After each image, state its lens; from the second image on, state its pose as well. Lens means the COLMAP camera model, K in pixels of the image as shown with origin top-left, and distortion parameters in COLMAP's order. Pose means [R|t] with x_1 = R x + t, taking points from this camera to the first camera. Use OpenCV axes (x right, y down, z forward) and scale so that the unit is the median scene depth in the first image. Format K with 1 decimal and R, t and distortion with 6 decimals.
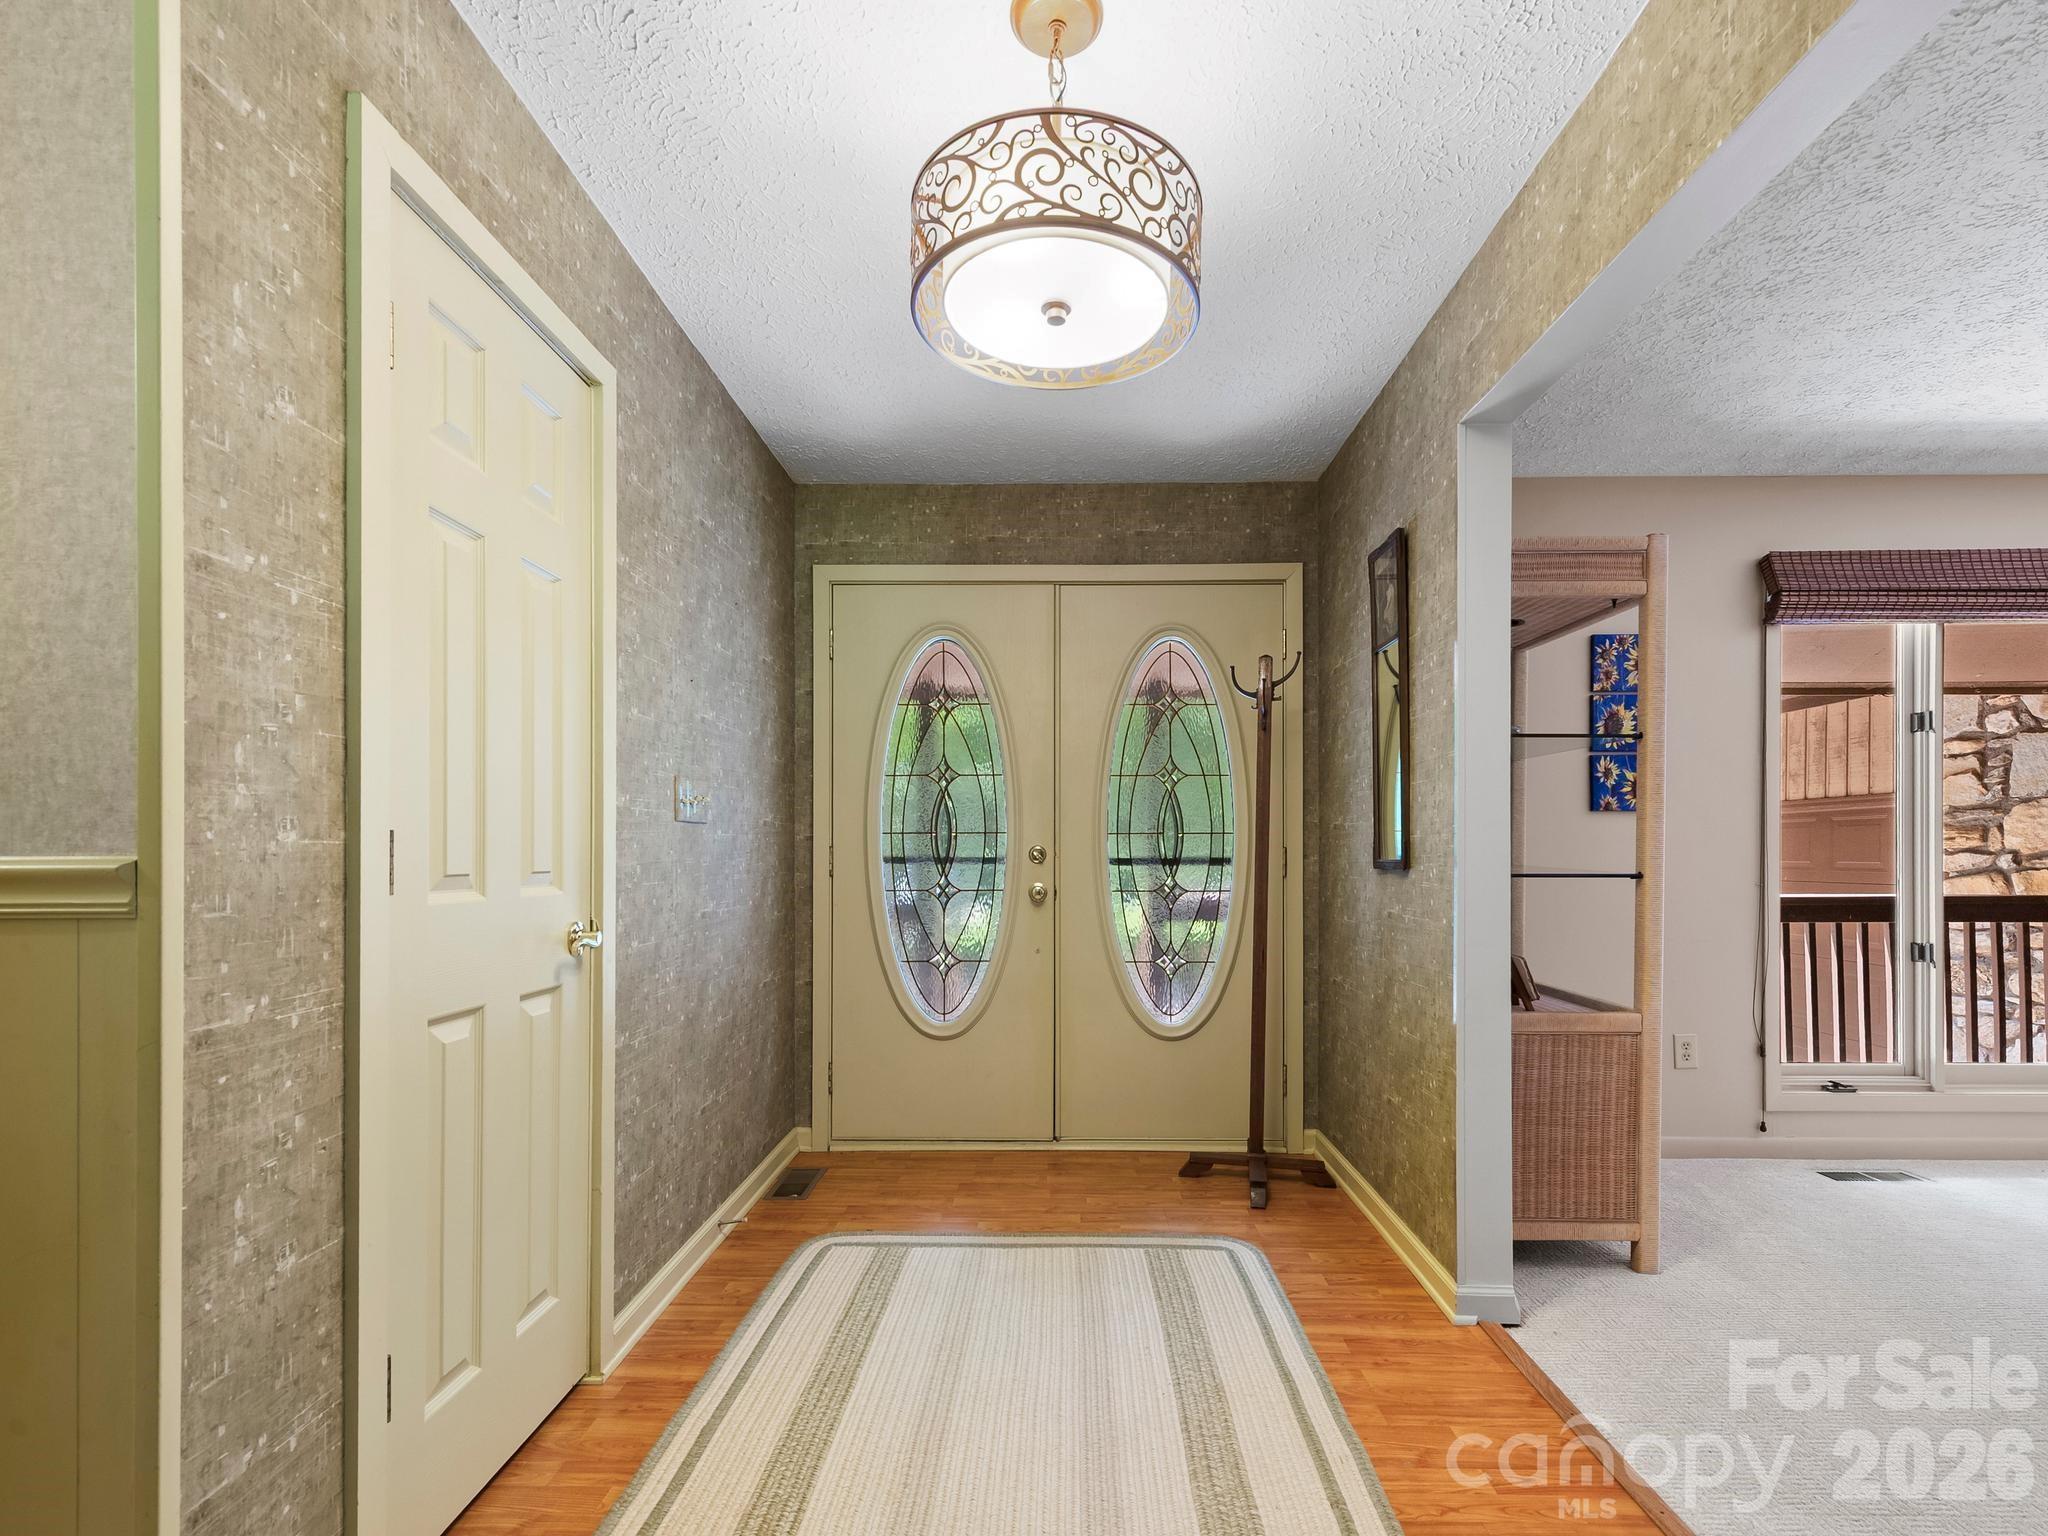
lens RADIAL K [[935.1, 0, 1030.4], [0, 935.1, 859.0], [0, 0, 1]] dist [0.000528, -0.000095]
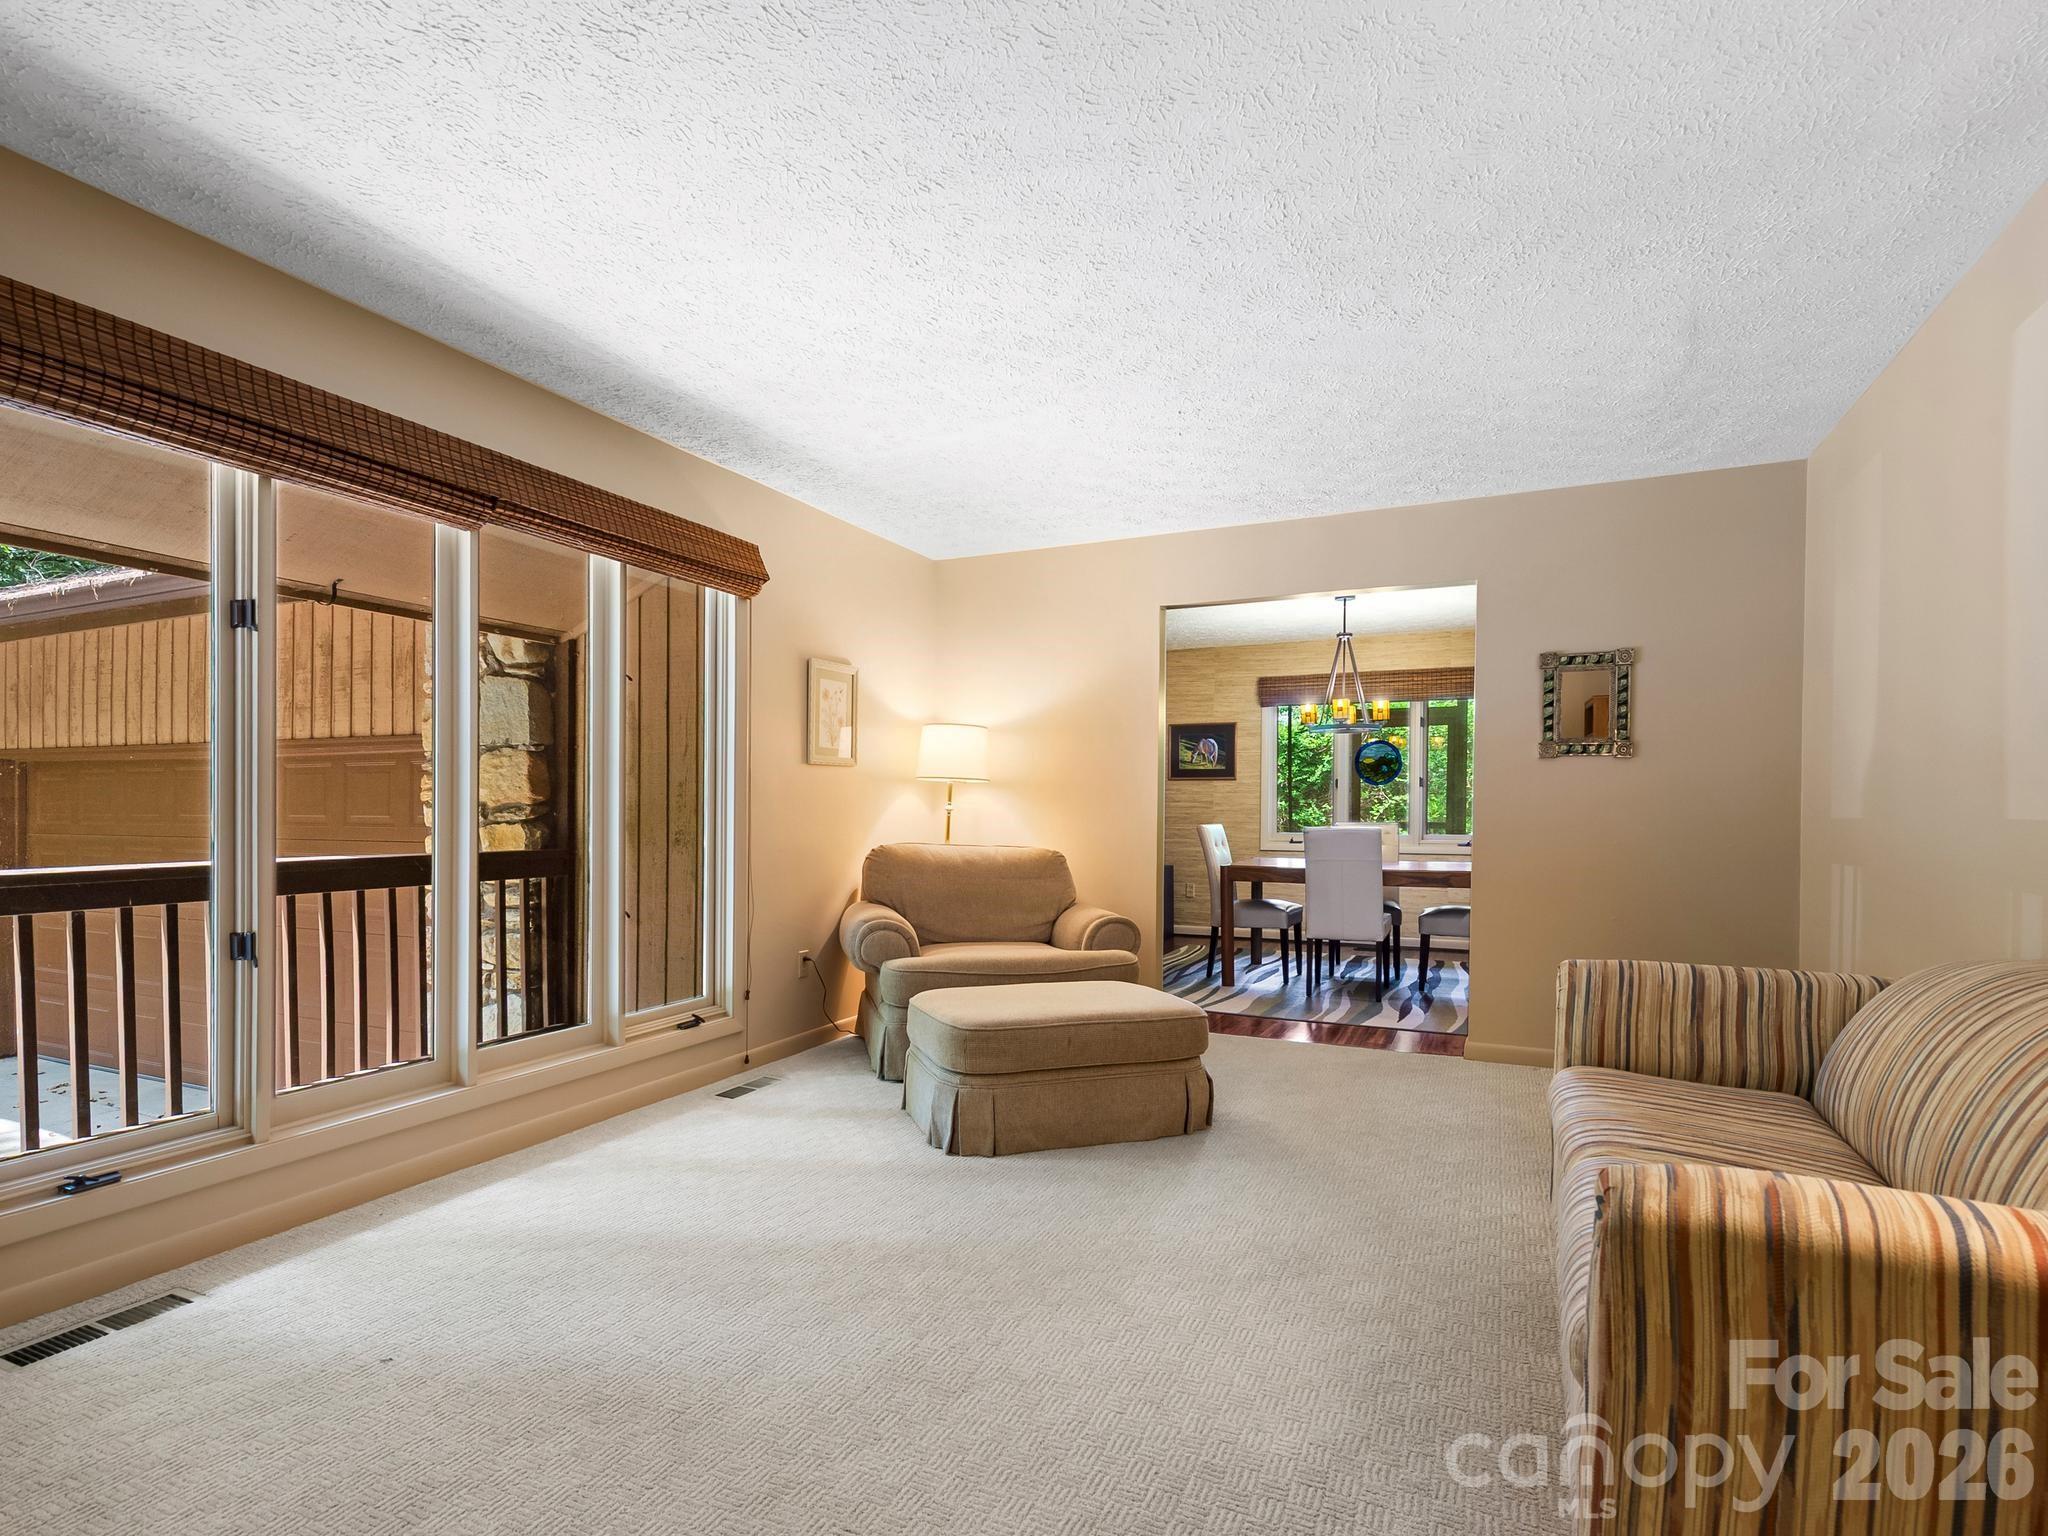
lens RADIAL K [[1025.3, 0, 1019.6], [0, 1025.3, 808.8], [0, 0, 1]] dist [0.001904, 0.000191]
pose [[0.403038, 0.006464, 0.915160, 0.479170], [0.000711, 0.999973, -0.007376, 0.004538], [-0.915183, 0.003624, 0.403022, 0.163609]]
